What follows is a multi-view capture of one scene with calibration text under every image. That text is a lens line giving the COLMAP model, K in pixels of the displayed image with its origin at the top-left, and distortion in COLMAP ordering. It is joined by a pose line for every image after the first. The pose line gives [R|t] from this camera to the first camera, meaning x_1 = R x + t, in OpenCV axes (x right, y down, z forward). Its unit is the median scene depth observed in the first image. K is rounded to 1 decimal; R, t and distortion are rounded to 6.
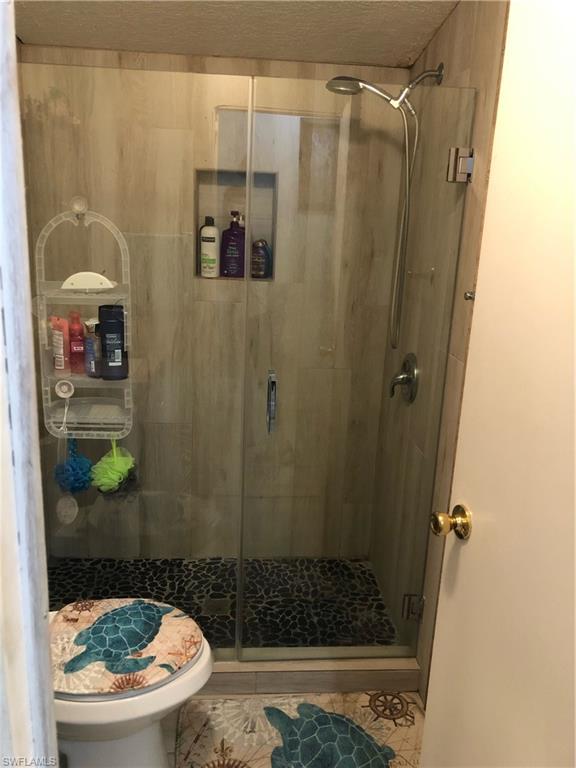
lens RADIAL K [[640.7, 0, 285.9], [0, 640.7, 384.2], [0, 0, 1]] dist [-0.001976, 0.012516]
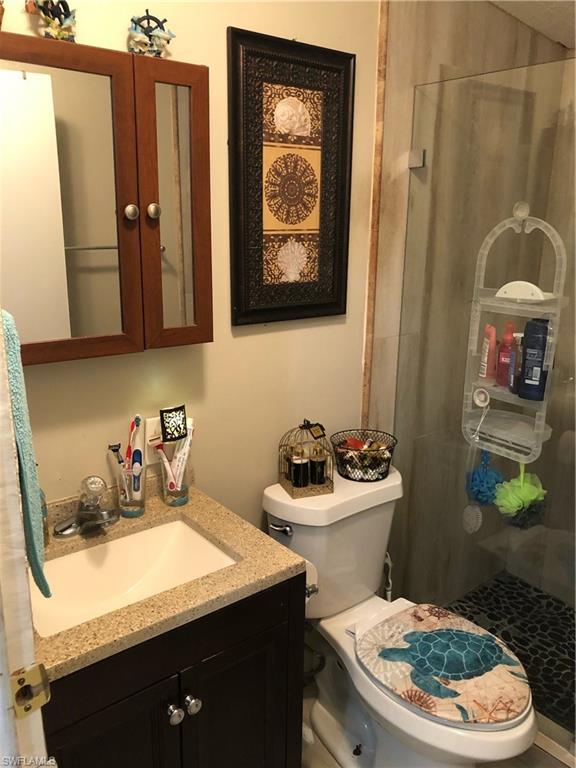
lens RADIAL K [[640.7, 0, 285.9], [0, 640.7, 384.2], [0, 0, 1]] dist [-0.001976, 0.012516]
pose [[0.552753, 0.186462, -0.812217, 0.291354], [-0.207082, 0.974808, 0.082859, -0.032466], [0.807206, 0.122395, 0.577441, 0.186241]]
